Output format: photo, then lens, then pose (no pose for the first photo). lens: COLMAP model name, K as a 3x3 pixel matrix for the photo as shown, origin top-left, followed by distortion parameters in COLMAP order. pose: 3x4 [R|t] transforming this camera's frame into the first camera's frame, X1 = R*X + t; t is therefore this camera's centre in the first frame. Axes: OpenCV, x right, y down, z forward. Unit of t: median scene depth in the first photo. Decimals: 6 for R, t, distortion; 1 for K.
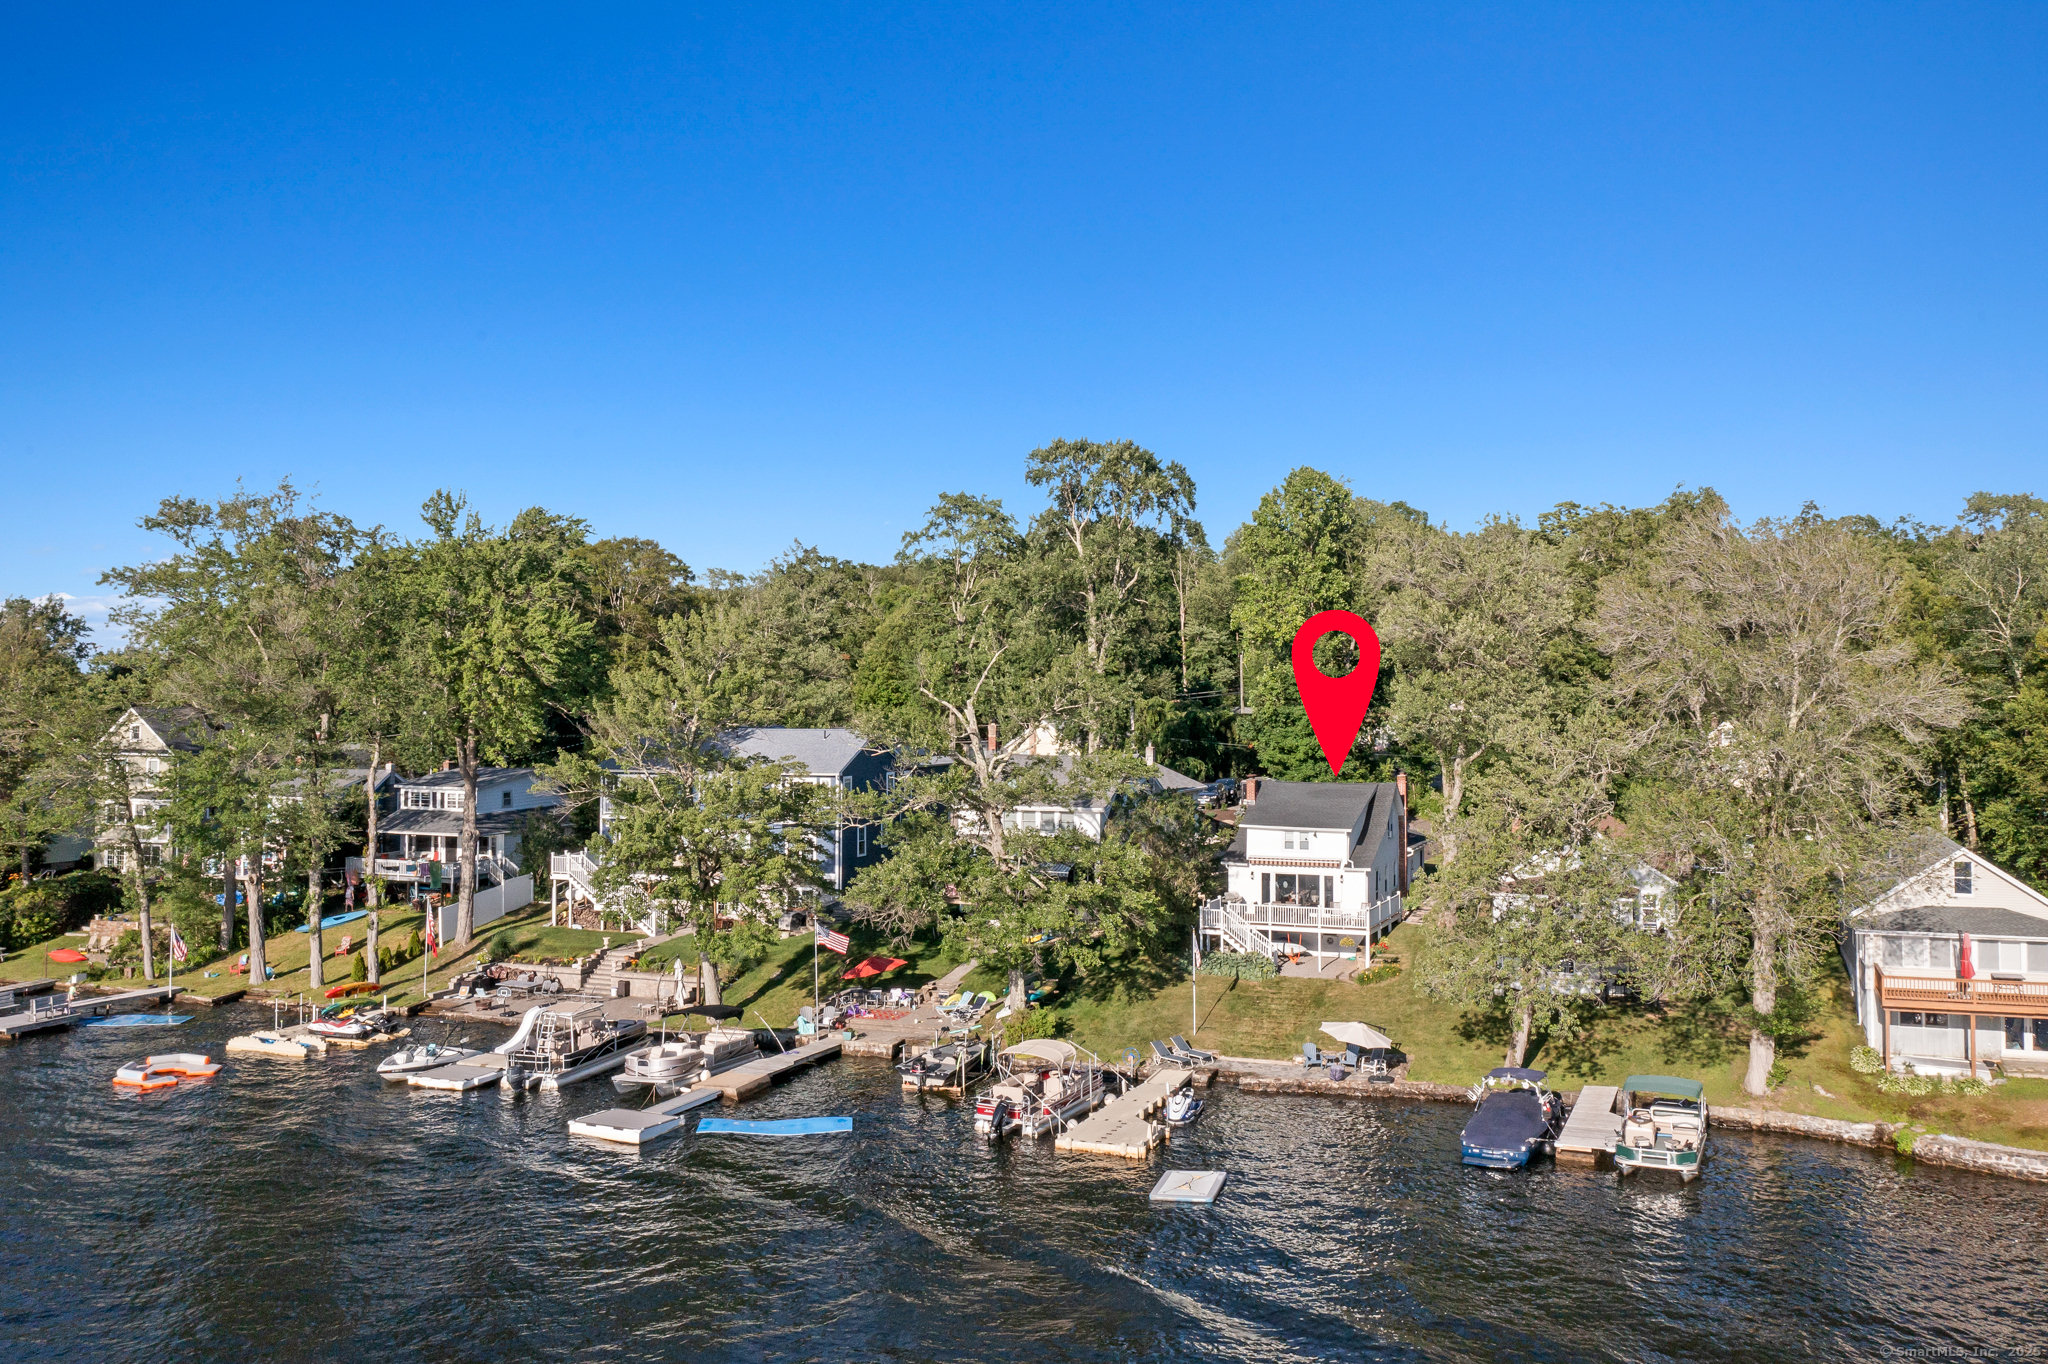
lens RADIAL K [[1563.5, 0, 1097.1], [0, 1563.5, 681.3], [0, 0, 1]] dist [-0.025065, -0.000409]
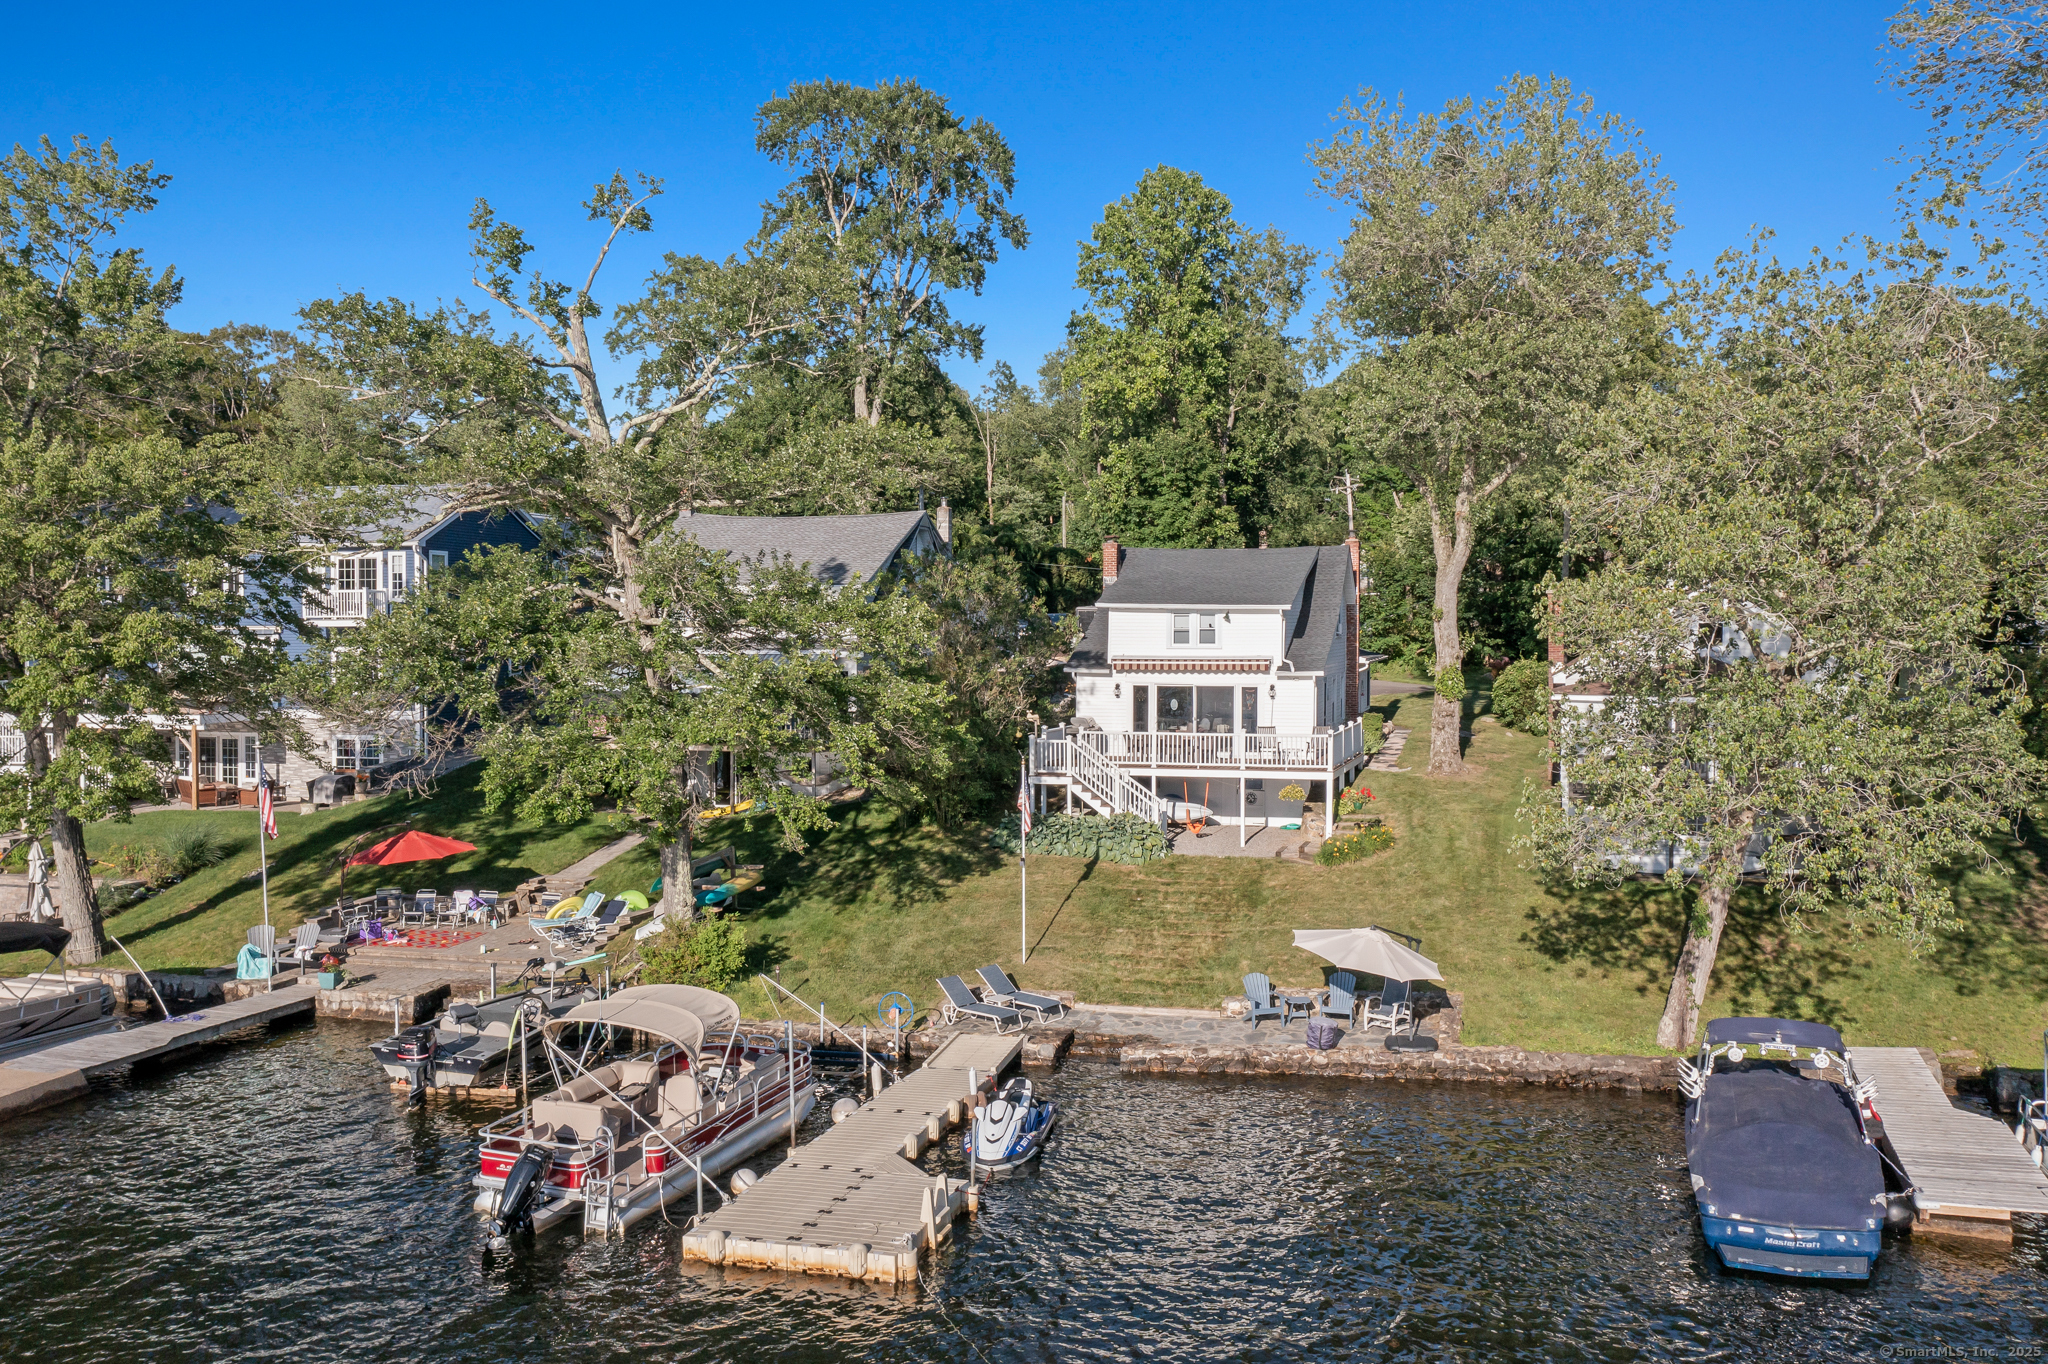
lens RADIAL K [[1563.5, 0, 1097.1], [0, 1563.5, 681.3], [0, 0, 1]] dist [-0.025065, -0.000409]
pose [[0.992184, -0.001561, 0.124773, 0.021359], [-0.003554, 0.999163, 0.040758, 0.109181], [-0.124732, -0.040883, 0.991348, 0.475117]]
